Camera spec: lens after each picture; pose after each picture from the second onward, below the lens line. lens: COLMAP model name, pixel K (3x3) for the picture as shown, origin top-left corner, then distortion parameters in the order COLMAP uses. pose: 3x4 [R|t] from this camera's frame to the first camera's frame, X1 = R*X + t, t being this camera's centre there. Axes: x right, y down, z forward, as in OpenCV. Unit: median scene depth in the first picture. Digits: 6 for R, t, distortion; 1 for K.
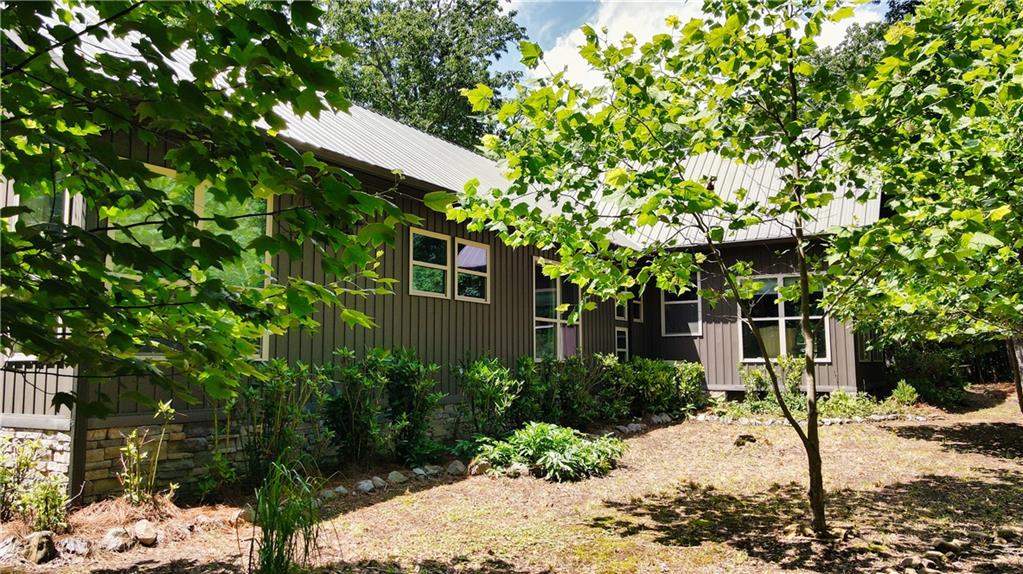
lens RADIAL K [[782.7, 0, 511.5], [0, 782.7, 287.0], [0, 0, 1]] dist [-0.010688, 0.000479]
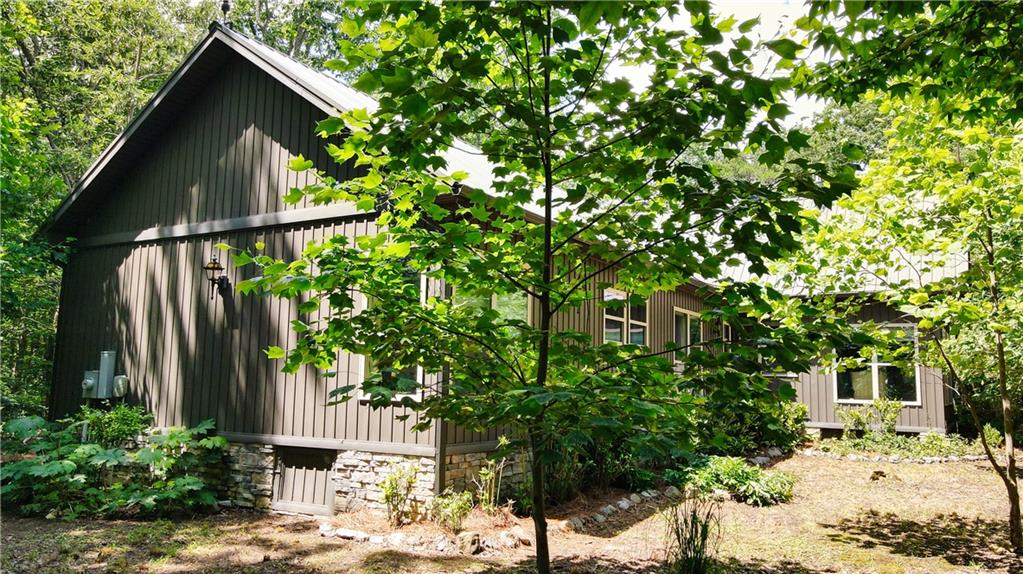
lens RADIAL K [[783.9, 0, 523.2], [0, 783.9, 285.2], [0, 0, 1]] dist [0.005551, 0.010897]
pose [[0.999640, 0.026138, -0.006107, -0.240511], [-0.026313, 0.999187, -0.030540, -0.039839], [0.005304, 0.030690, 0.999515, -0.192866]]
